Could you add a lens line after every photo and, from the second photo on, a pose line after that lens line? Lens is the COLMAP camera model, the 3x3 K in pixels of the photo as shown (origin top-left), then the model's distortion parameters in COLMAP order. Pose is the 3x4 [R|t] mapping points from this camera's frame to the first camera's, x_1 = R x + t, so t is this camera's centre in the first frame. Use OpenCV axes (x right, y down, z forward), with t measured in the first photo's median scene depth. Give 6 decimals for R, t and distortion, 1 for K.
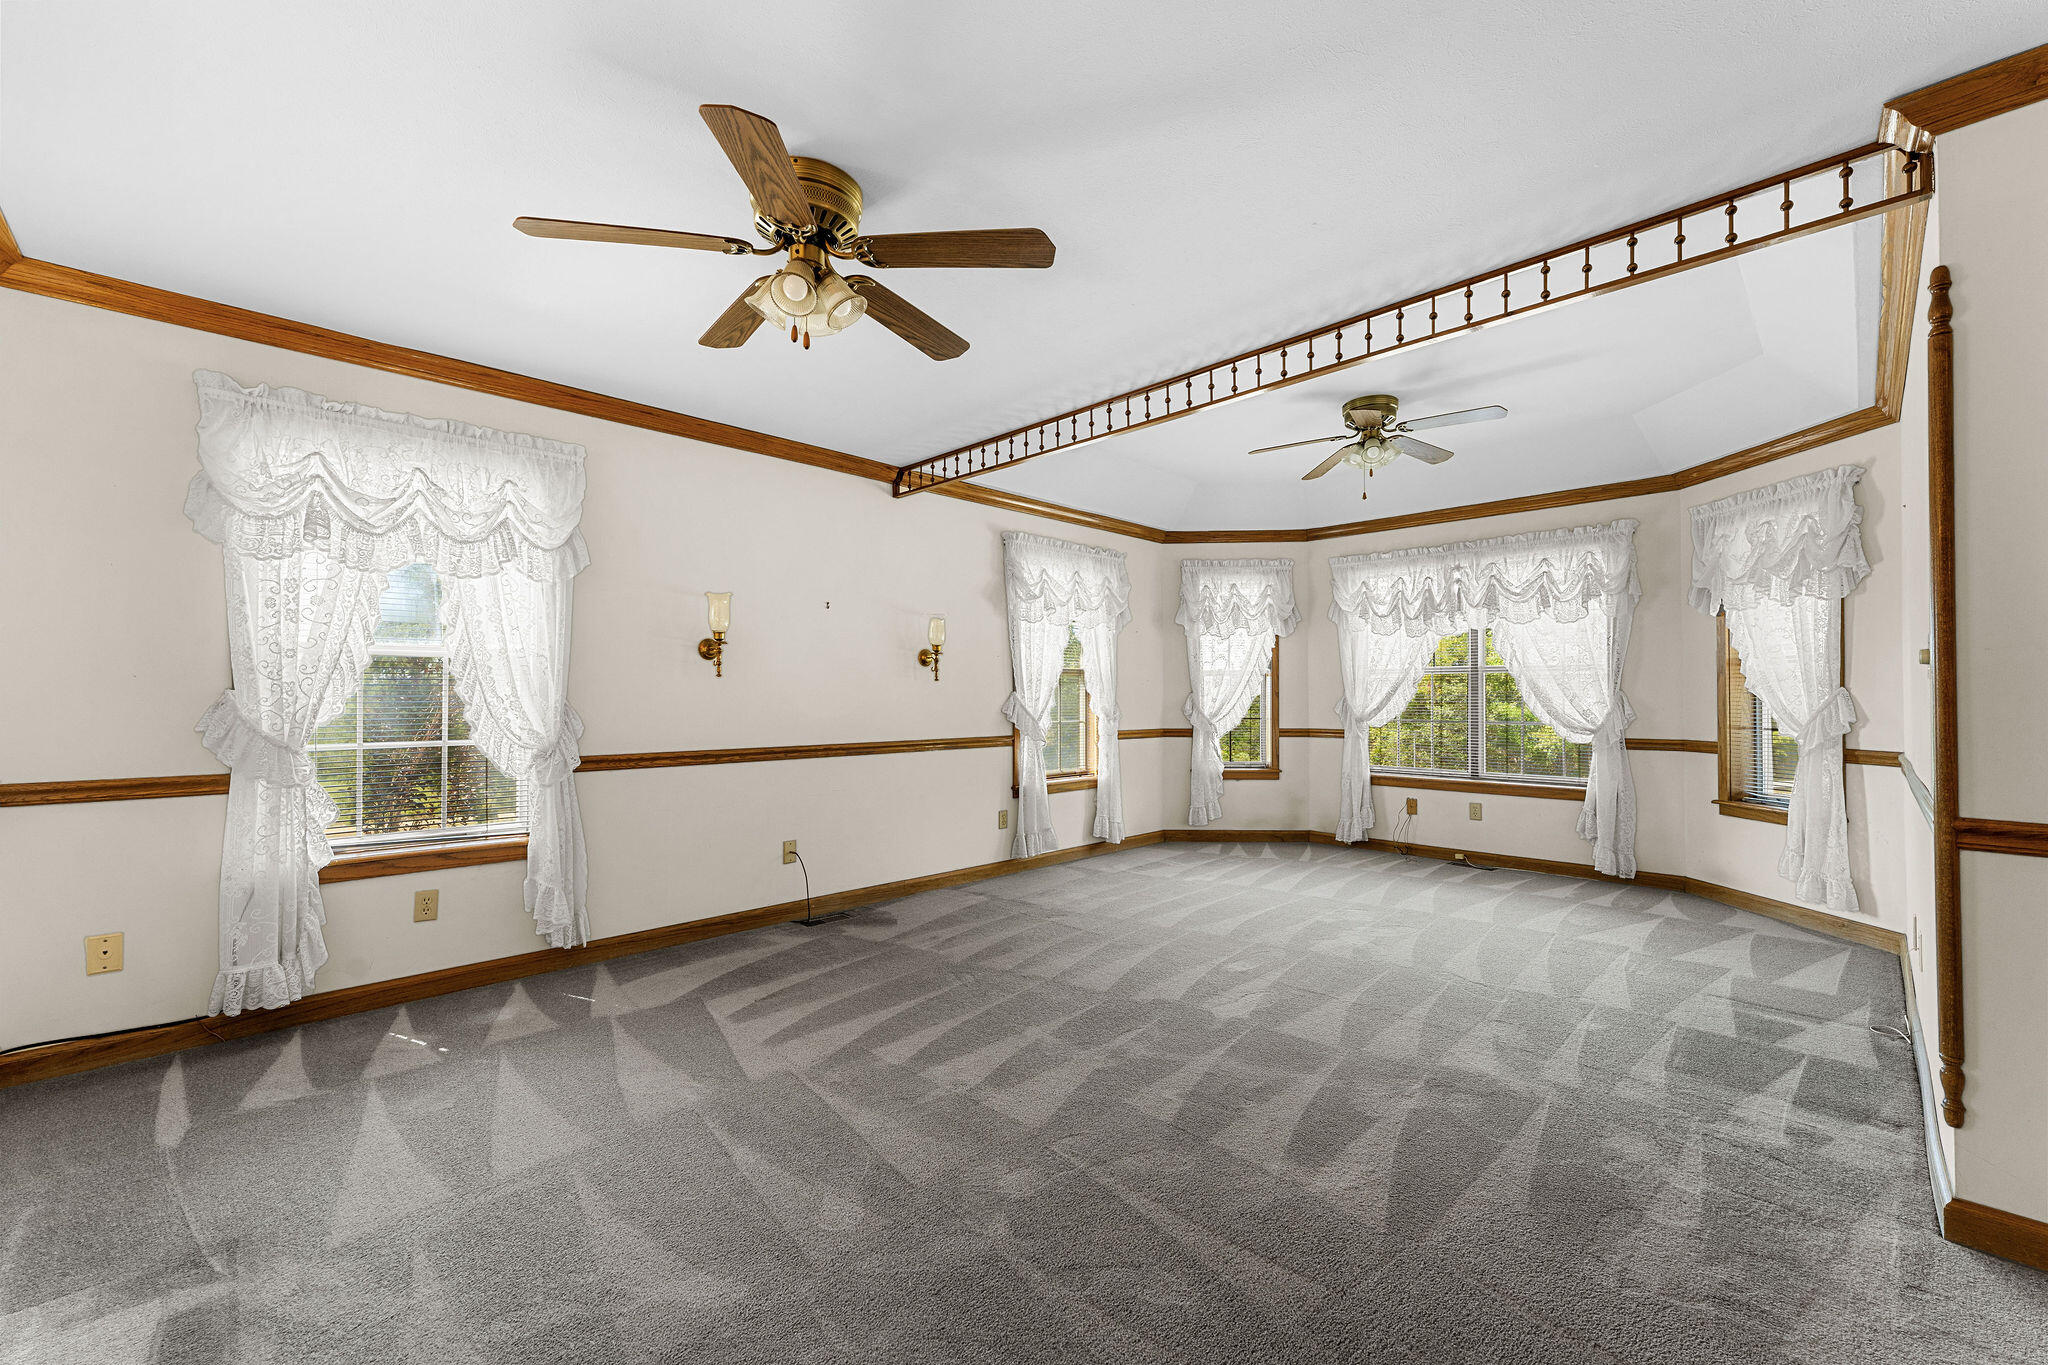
lens RADIAL K [[814.7, 0, 1016.3], [0, 814.7, 686.7], [0, 0, 1]] dist [0.001580, -0.000119]
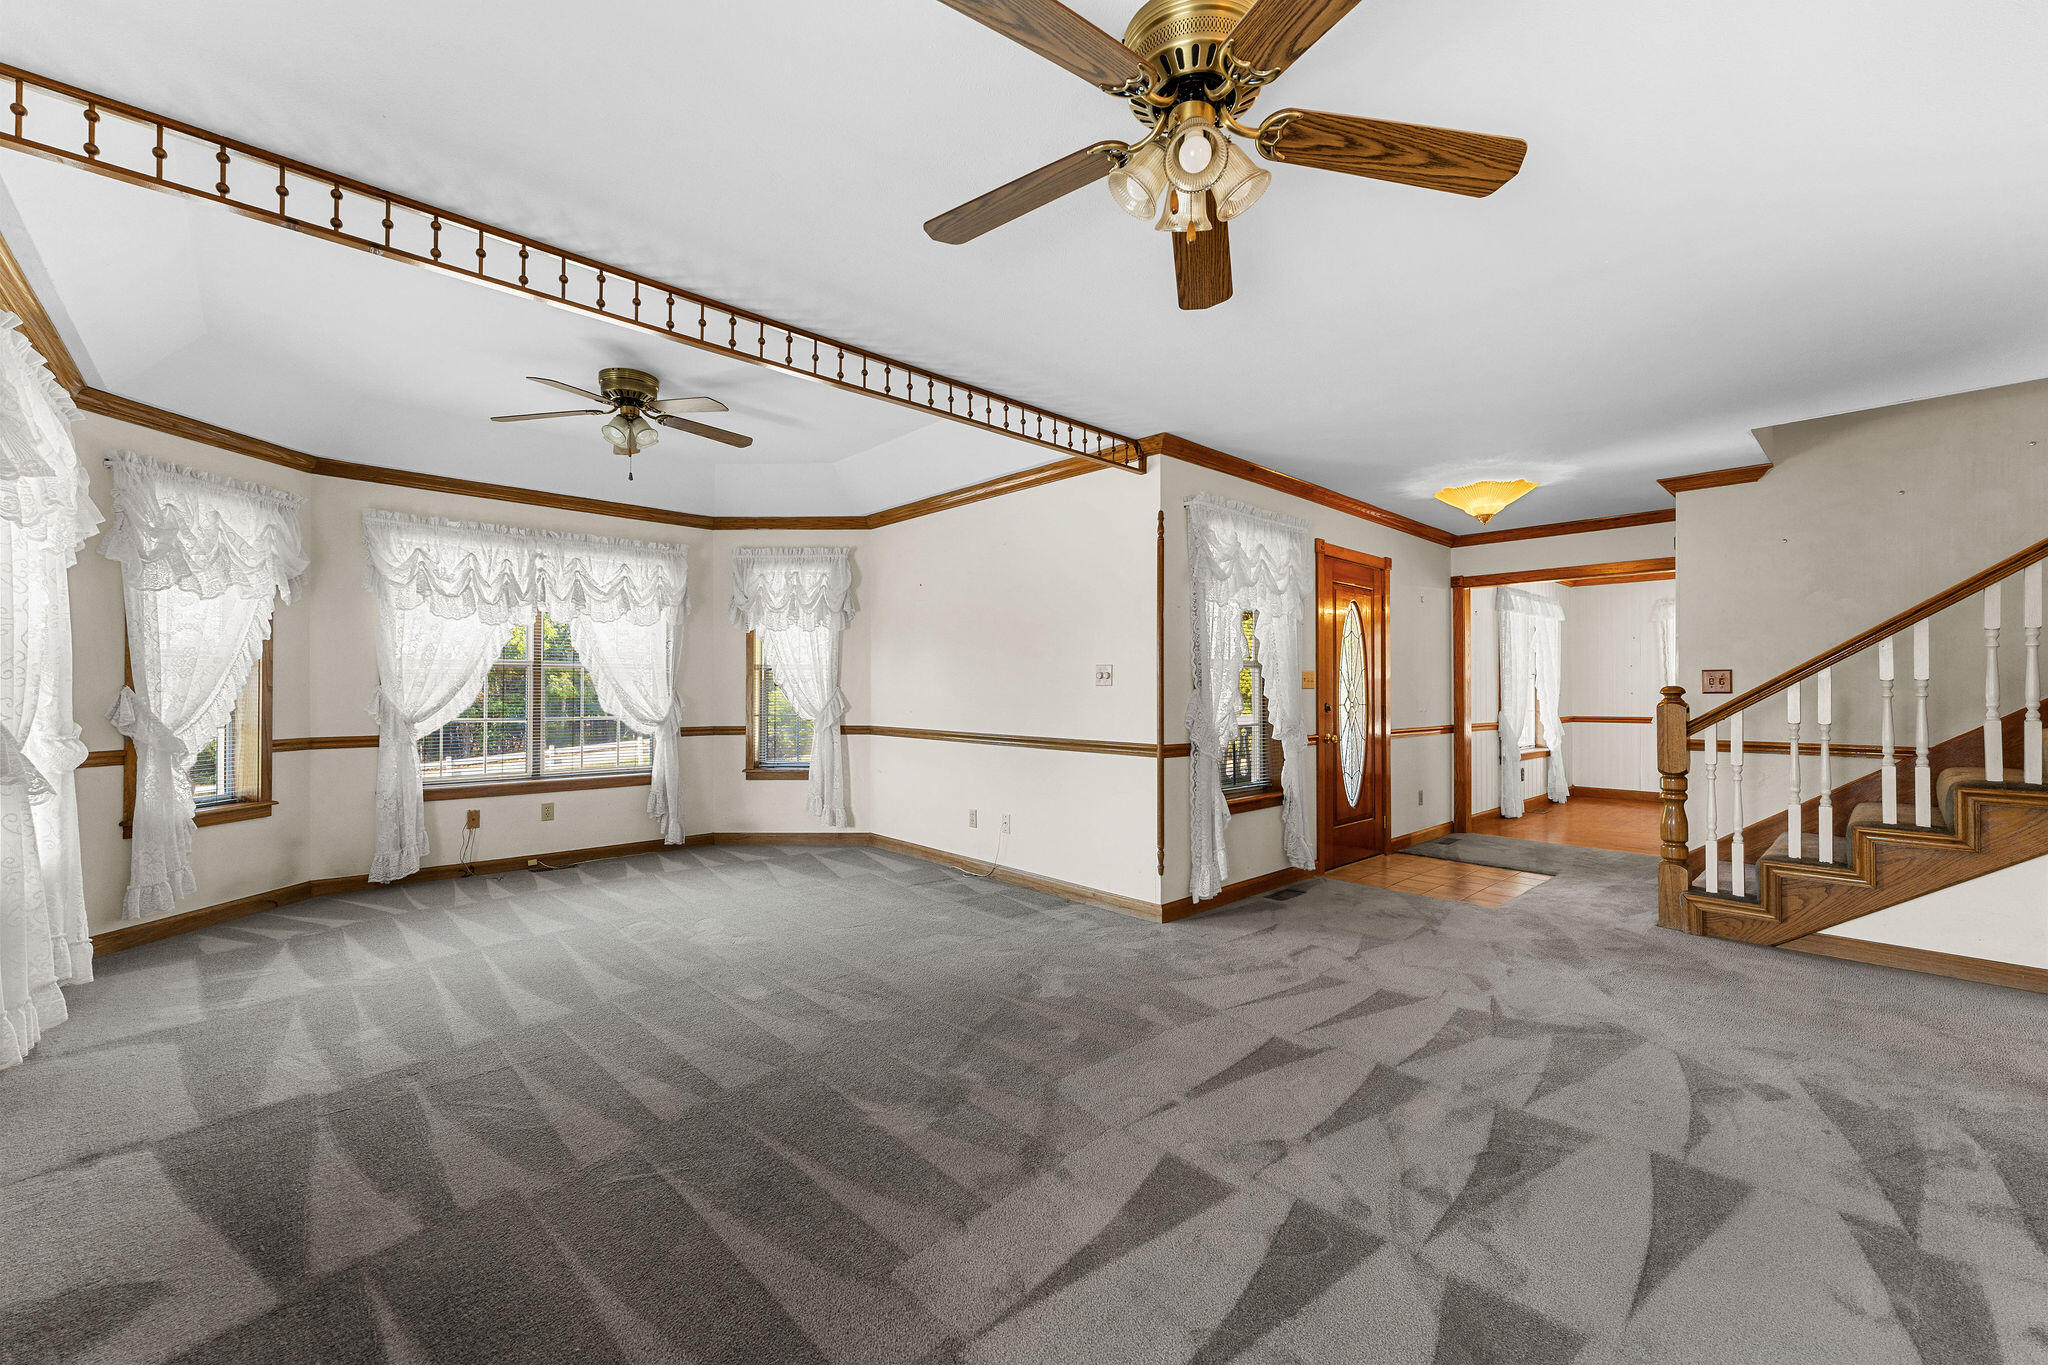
lens RADIAL K [[814.7, 0, 1016.3], [0, 814.7, 686.7], [0, 0, 1]] dist [0.001580, -0.000119]
pose [[0.030217, 0.004929, 0.999531, -0.421438], [-0.013914, 0.999893, -0.004510, 0.002202], [-0.999447, -0.013771, 0.030282, 0.462889]]
